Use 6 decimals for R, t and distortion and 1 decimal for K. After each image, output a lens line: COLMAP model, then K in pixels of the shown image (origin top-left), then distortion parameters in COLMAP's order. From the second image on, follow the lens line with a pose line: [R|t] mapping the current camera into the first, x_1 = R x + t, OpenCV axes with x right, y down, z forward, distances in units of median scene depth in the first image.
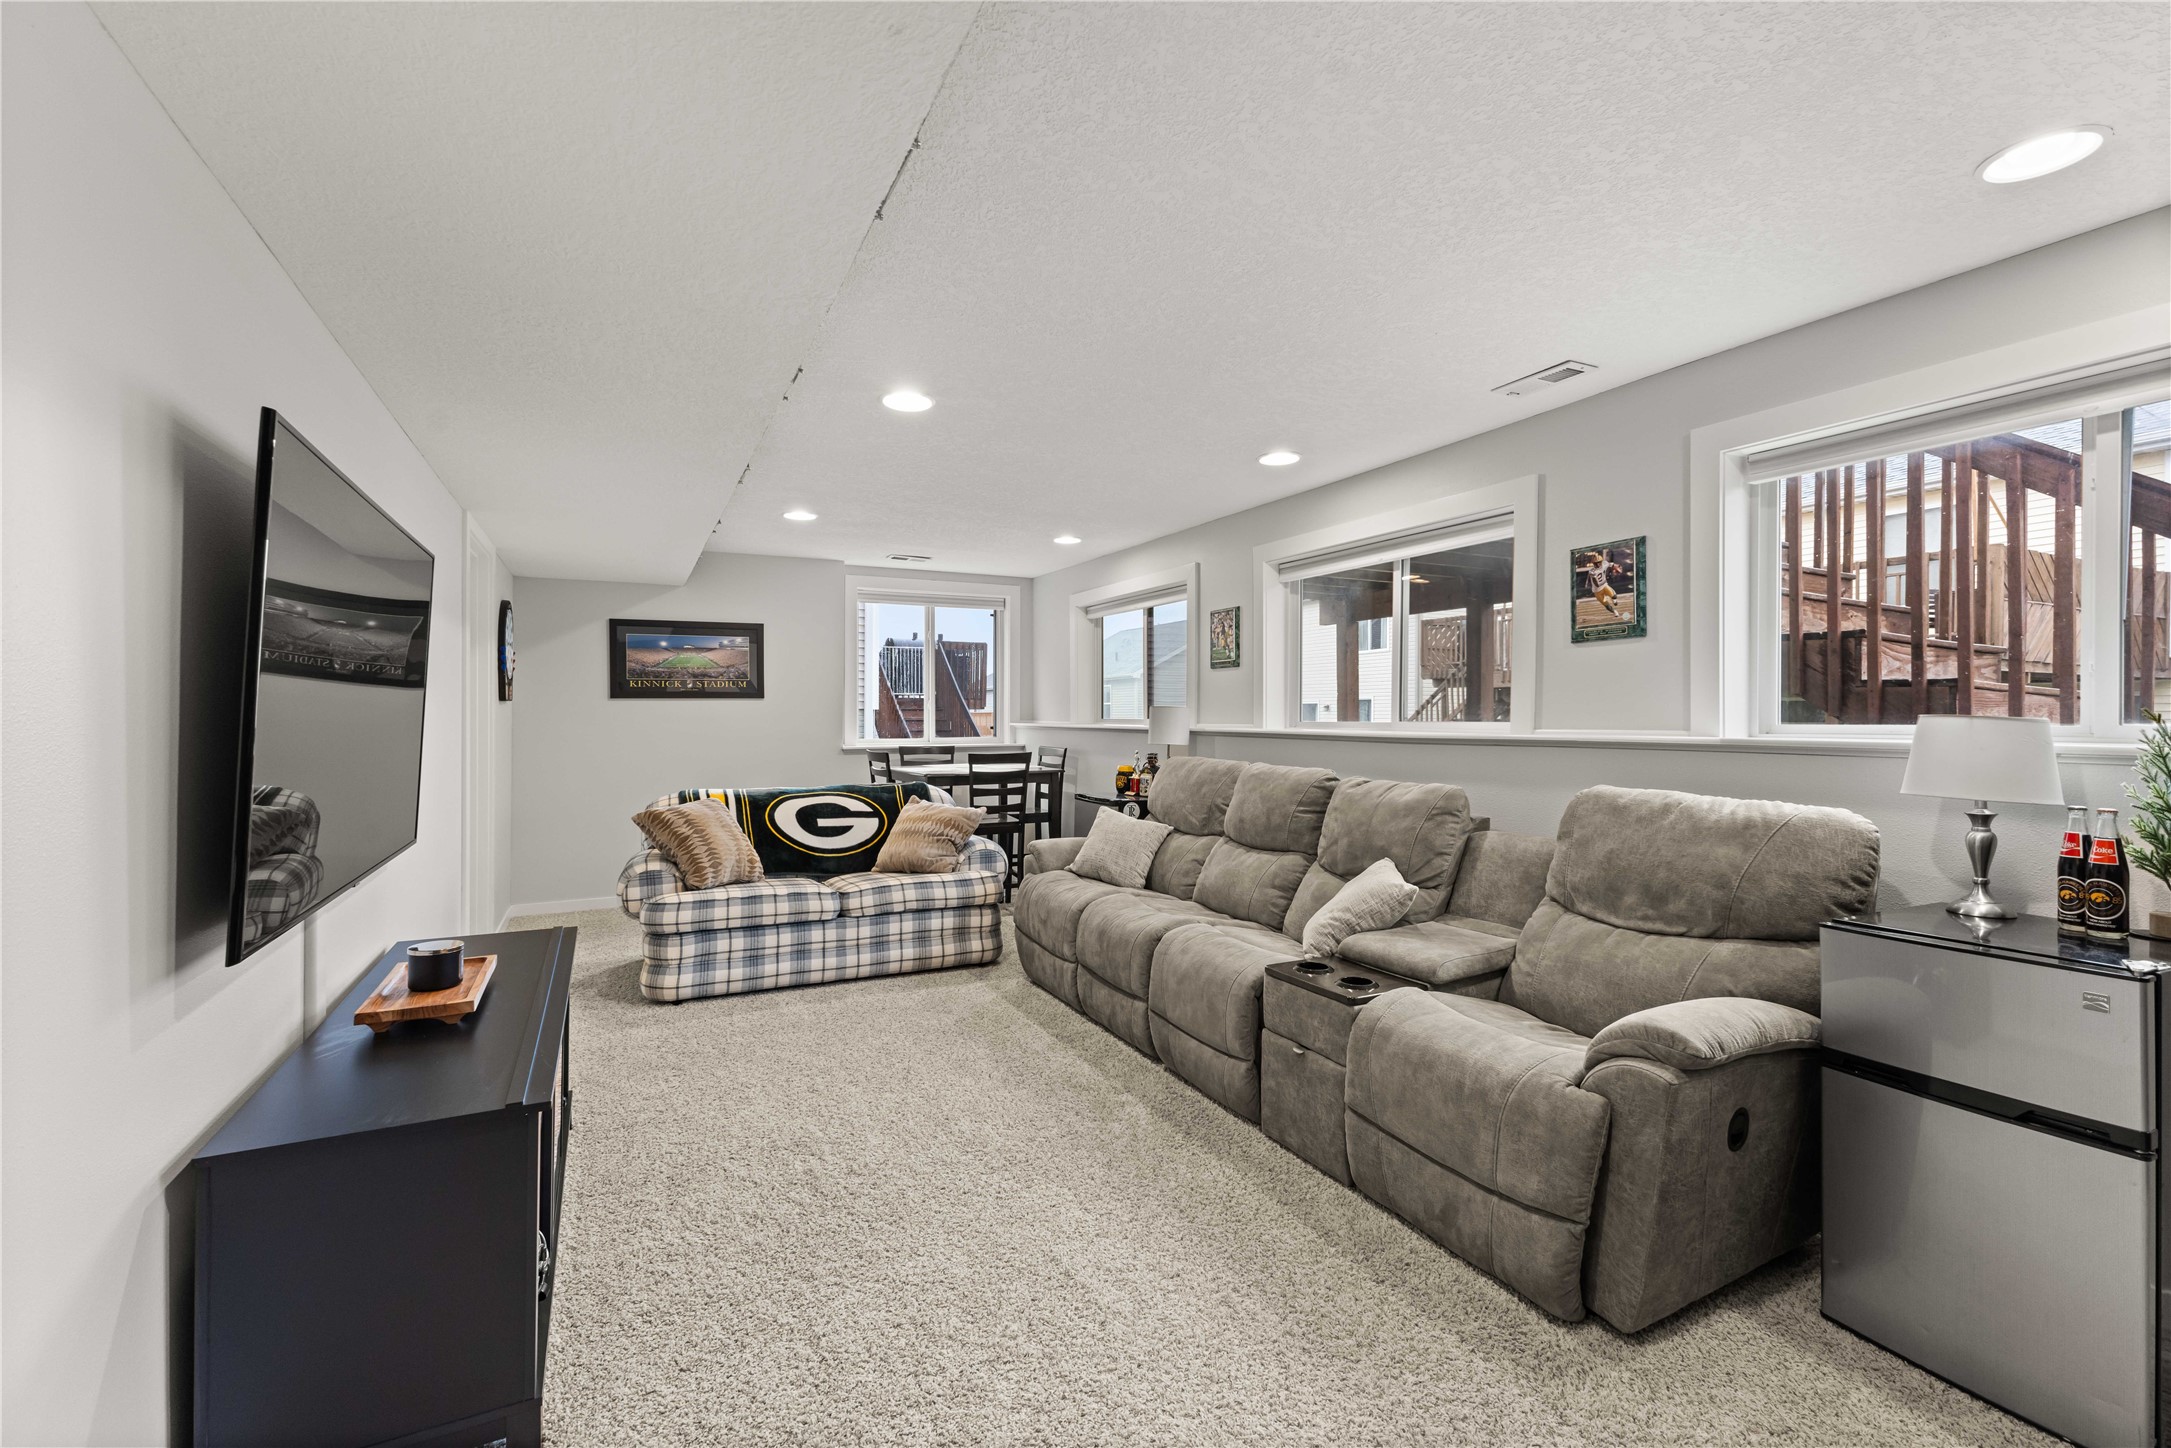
lens RADIAL K [[939.9, 0, 1076.1], [0, 939.9, 723.0], [0, 0, 1]] dist [-0.000284, 0.000154]
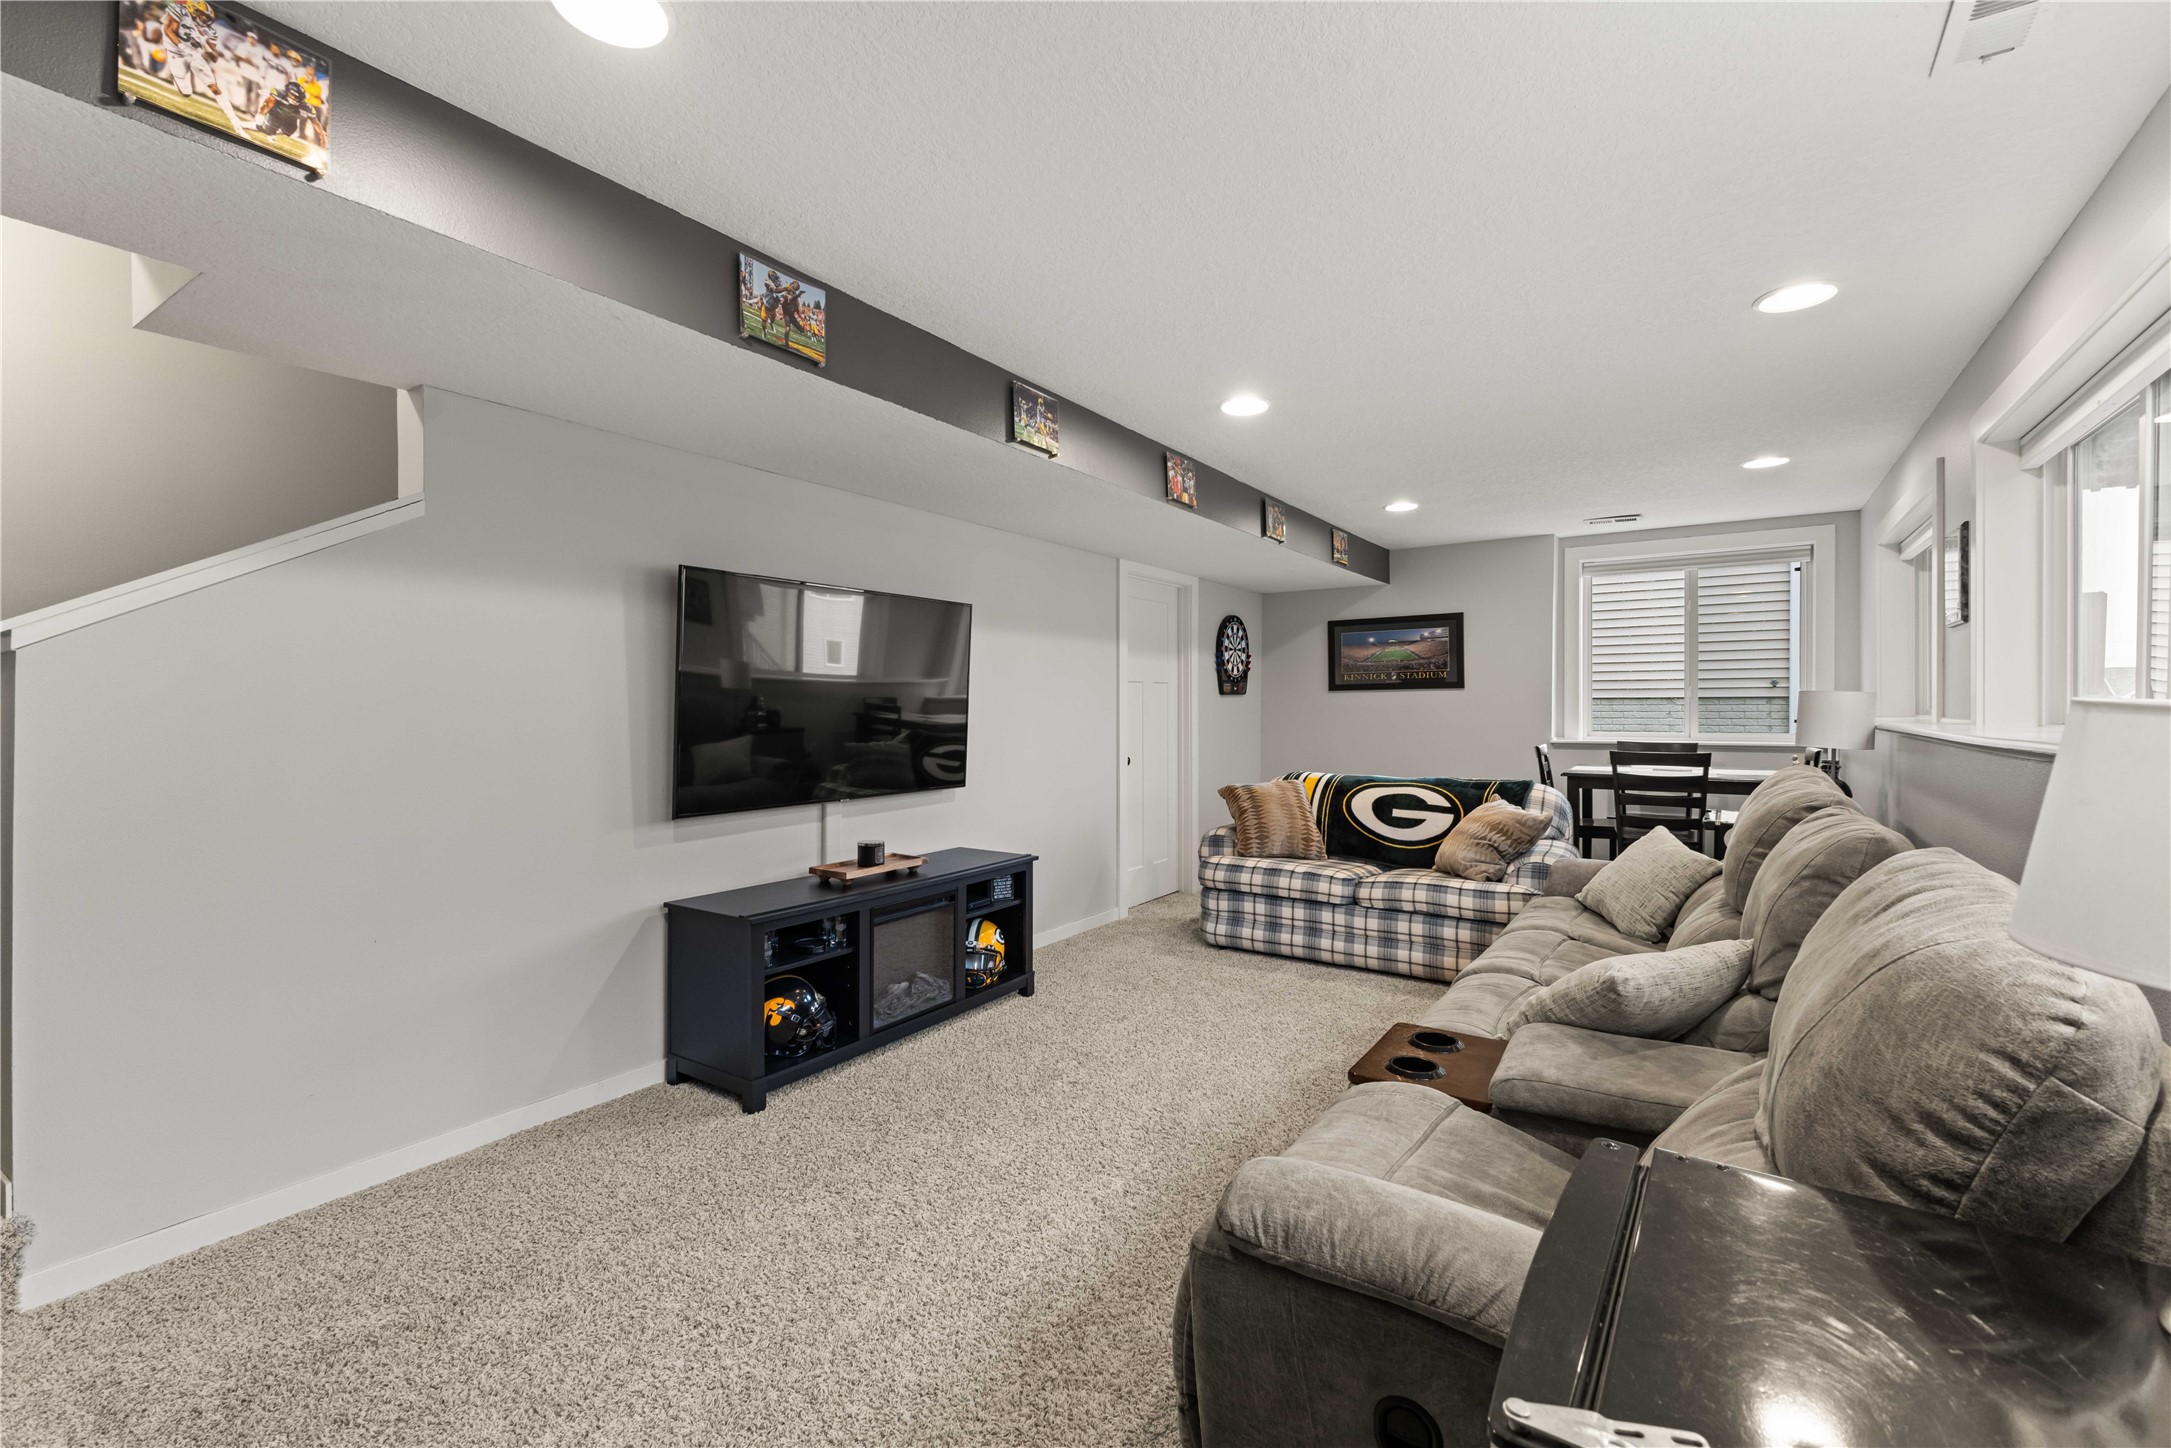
lens RADIAL K [[939.9, 0, 1075.5], [0, 939.9, 707.8], [0, 0, 1]] dist [-0.000284, 0.000154]
pose [[0.488080, -0.000328, -0.872799, 0.466938], [-0.004208, 0.999987, -0.002729, -0.001561], [0.872789, 0.005005, 0.488073, 0.231692]]
